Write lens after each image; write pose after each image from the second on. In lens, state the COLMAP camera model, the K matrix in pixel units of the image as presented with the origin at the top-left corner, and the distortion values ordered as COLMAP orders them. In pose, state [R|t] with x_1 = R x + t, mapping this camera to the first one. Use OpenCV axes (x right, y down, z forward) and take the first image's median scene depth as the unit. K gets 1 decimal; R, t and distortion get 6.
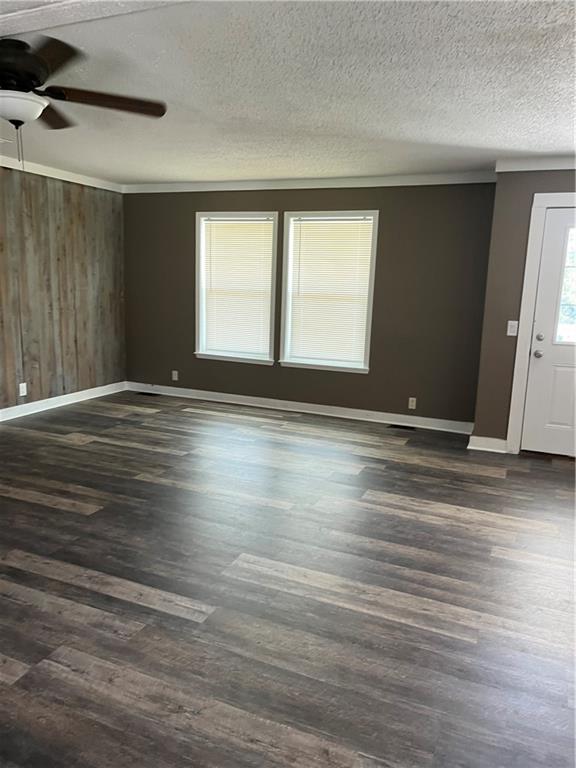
lens RADIAL K [[584.2, 0, 287.3], [0, 584.2, 384.4], [0, 0, 1]] dist [-0.000162, 0.002106]
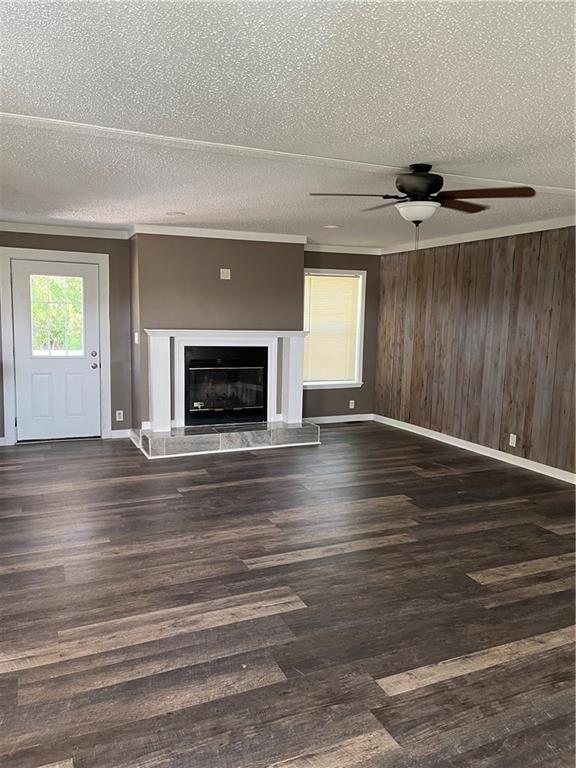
lens RADIAL K [[584.2, 0, 288.3], [0, 584.2, 385.2], [0, 0, 1]] dist [-0.000162, 0.002106]
pose [[-0.683645, 0.056960, -0.727589, 0.731506], [-0.176402, 0.954493, 0.240471, -0.343932], [0.708176, 0.292745, -0.642486, 1.701773]]
